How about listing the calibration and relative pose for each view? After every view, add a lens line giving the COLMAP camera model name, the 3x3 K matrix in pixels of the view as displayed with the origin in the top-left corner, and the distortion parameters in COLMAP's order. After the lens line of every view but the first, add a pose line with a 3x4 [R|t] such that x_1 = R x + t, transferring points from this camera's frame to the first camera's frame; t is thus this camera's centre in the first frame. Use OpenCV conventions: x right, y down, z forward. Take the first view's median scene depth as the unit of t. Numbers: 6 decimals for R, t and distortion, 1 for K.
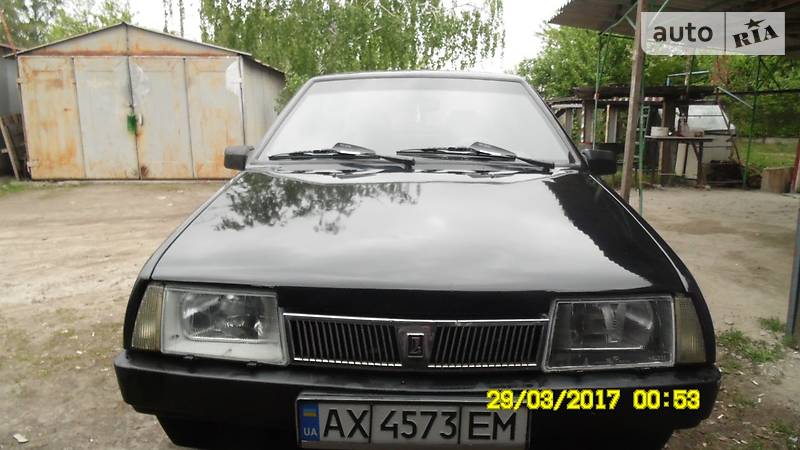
lens RADIAL K [[527.6, 0, 400.5], [0, 527.6, 223.8], [0, 0, 1]] dist [-0.003127, -0.000136]
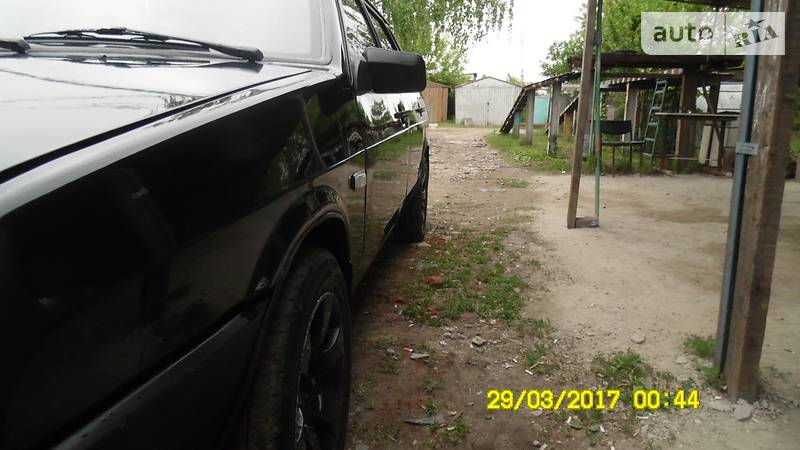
lens RADIAL K [[527.6, 0, 401.4], [0, 527.6, 228.0], [0, 0, 1]] dist [-0.003127, -0.000136]
pose [[0.996103, 0.031648, -0.082329, 0.109704], [-0.030219, 0.999371, 0.018544, 0.013550], [0.082864, -0.015984, 0.996433, 0.096030]]
